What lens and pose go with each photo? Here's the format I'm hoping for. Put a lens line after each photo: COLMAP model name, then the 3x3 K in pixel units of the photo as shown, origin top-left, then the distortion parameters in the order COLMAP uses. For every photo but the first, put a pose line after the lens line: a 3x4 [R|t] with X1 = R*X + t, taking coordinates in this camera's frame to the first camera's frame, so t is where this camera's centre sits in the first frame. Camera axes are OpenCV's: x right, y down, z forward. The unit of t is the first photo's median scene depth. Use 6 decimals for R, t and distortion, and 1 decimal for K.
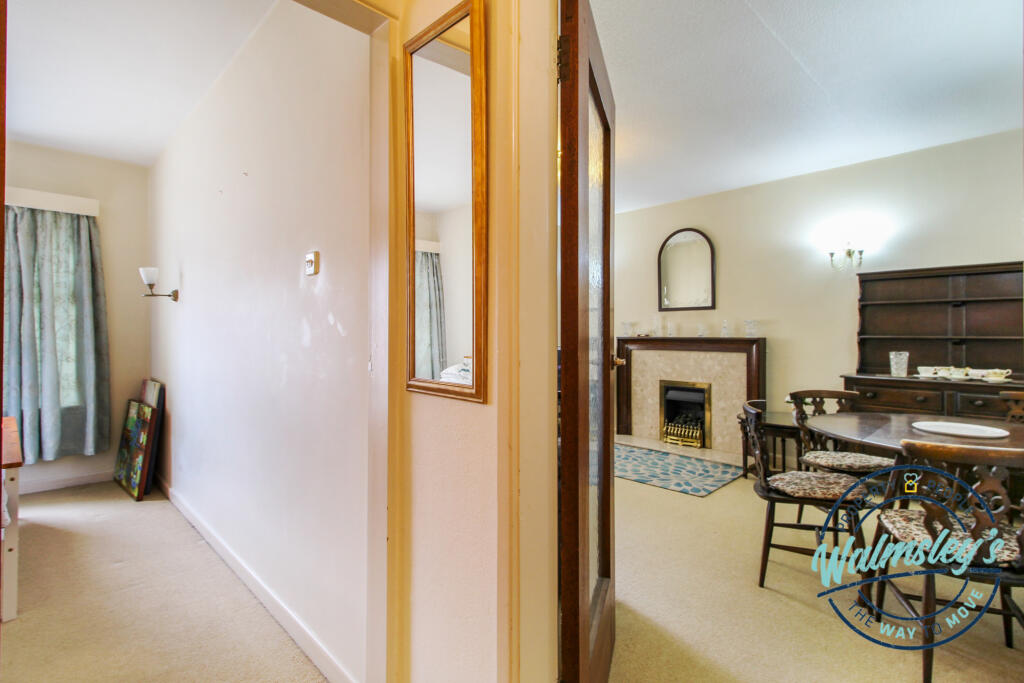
lens RADIAL K [[503.5, 0, 512.0], [0, 503.5, 341.5], [0, 0, 1]] dist [-0.003523, -0.000809]
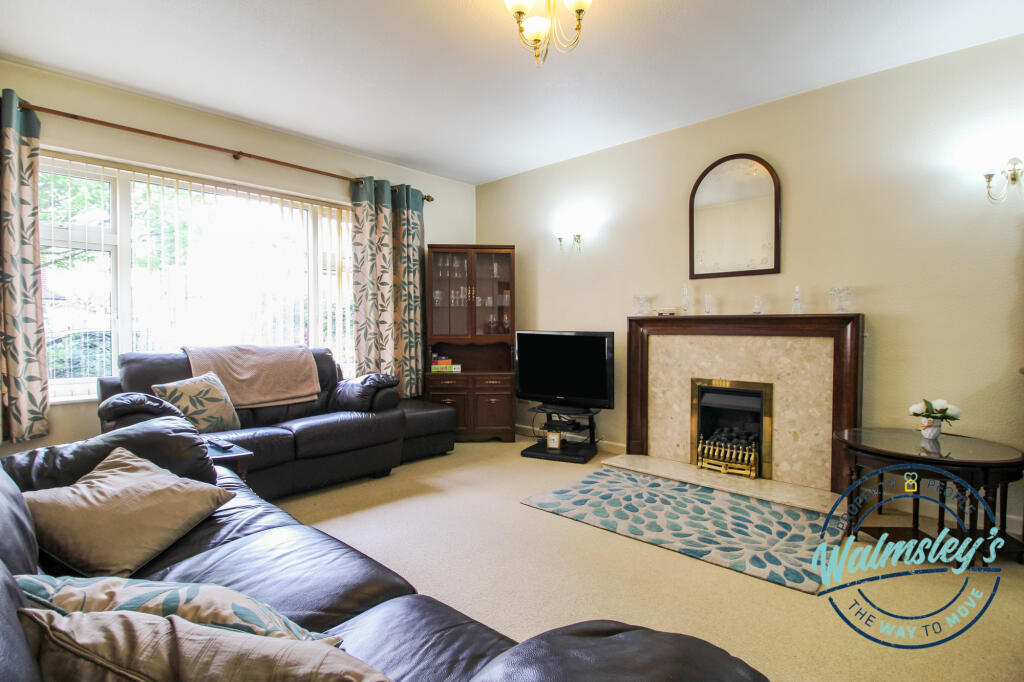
lens RADIAL K [[503.5, 0, 512.0], [0, 503.5, 341.0], [0, 0, 1]] dist [-0.003523, -0.000809]
pose [[0.999061, -0.001341, 0.043294, 0.018919], [0.000737, 0.999902, 0.013970, 0.017911], [-0.043309, -0.013925, 0.998965, 0.364272]]
